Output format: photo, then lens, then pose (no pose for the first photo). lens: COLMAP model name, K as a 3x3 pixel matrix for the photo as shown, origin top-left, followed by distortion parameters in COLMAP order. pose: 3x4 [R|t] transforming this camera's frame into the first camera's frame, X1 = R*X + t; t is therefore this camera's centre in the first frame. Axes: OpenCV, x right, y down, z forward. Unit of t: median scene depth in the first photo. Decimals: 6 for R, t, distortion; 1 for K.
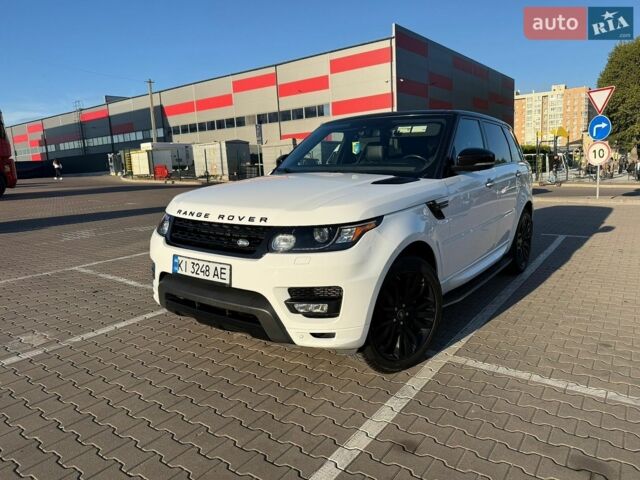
lens RADIAL K [[463.9, 0, 322.3], [0, 463.9, 236.2], [0, 0, 1]] dist [0.047898, -0.069769]
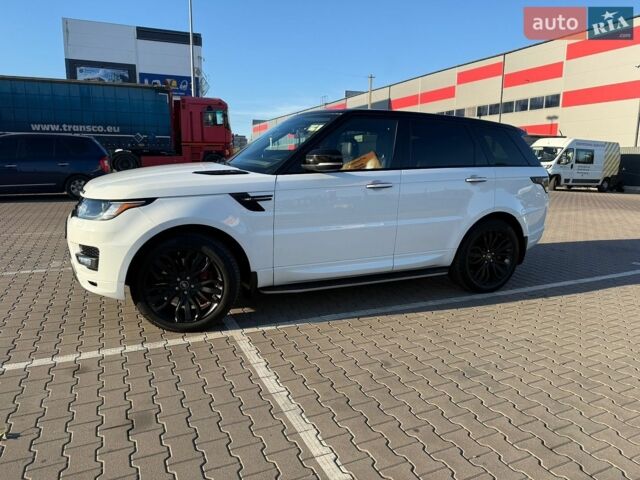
lens RADIAL K [[463.9, 0, 322.3], [0, 463.9, 236.2], [0, 0, 1]] dist [0.047898, -0.069769]
pose [[0.863283, 0.130851, -0.487464, 0.758770], [-0.122841, 0.991239, 0.048532, -0.040270], [0.489543, 0.017984, 0.871793, 0.099761]]
